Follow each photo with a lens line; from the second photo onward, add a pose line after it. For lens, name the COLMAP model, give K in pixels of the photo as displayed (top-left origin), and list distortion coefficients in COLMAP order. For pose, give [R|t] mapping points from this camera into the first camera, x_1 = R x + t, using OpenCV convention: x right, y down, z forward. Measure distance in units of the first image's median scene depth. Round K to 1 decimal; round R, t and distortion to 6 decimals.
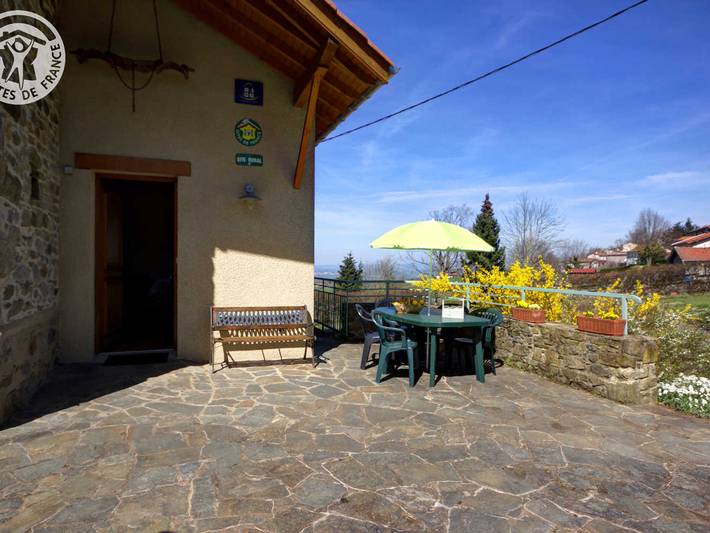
lens RADIAL K [[474.1, 0, 355.0], [0, 474.1, 266.5], [0, 0, 1]] dist [0.067474, 0.000820]
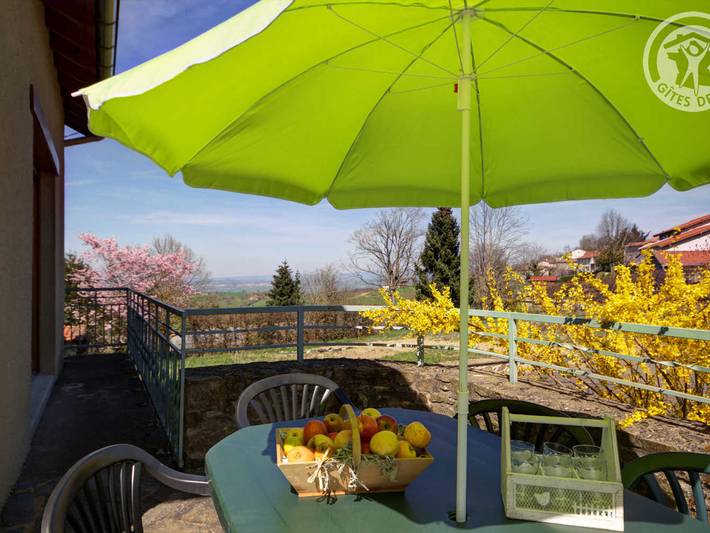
lens RADIAL K [[474.1, 0, 355.0], [0, 474.1, 266.5], [0, 0, 1]] dist [0.067474, 0.000820]
pose [[0.993062, -0.008294, 0.117296, 0.020952], [0.010849, 0.999717, -0.021163, 0.001569], [-0.117087, 0.022289, 0.992871, 0.183576]]
